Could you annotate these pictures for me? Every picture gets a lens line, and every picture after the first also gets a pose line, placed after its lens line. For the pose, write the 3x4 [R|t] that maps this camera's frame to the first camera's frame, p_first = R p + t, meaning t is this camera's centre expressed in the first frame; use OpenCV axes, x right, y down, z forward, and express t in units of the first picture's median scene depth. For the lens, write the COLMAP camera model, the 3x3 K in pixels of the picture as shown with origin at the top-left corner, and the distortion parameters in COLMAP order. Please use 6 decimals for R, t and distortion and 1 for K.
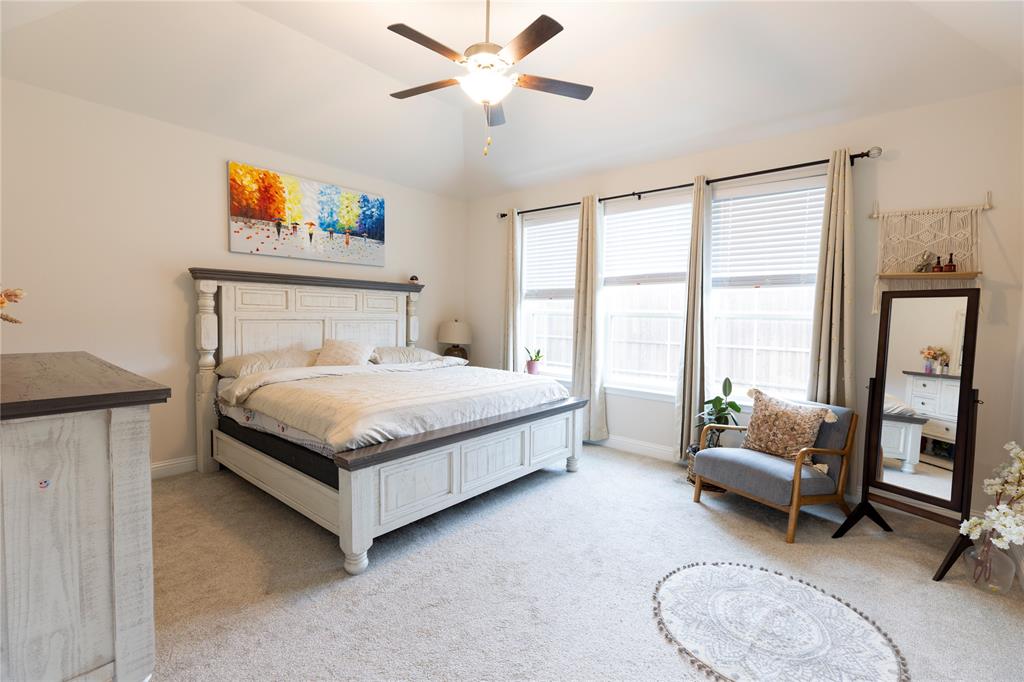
lens RADIAL K [[469.0, 0, 508.1], [0, 469.0, 338.1], [0, 0, 1]] dist [0.011227, -0.000082]
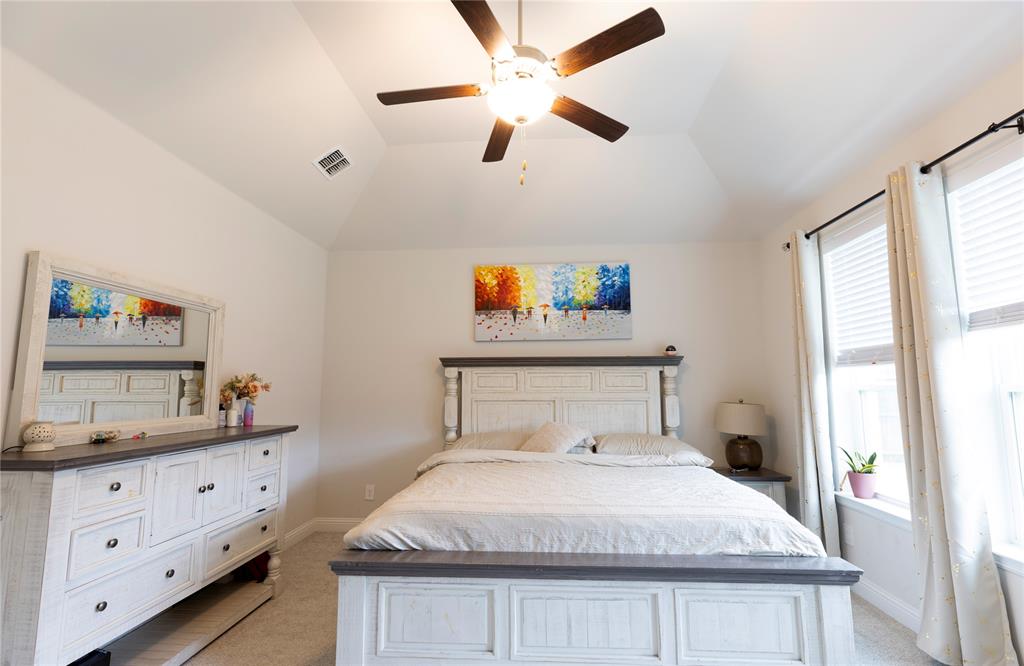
lens RADIAL K [[459.2, 0, 510.7], [0, 459.2, 337.8], [0, 0, 1]] dist [0.006866, -0.000394]
pose [[0.596688, -0.107051, -0.795301, 0.331982], [-0.027690, 0.987725, -0.153727, -0.020071], [0.801996, 0.113749, 0.586399, 0.381992]]
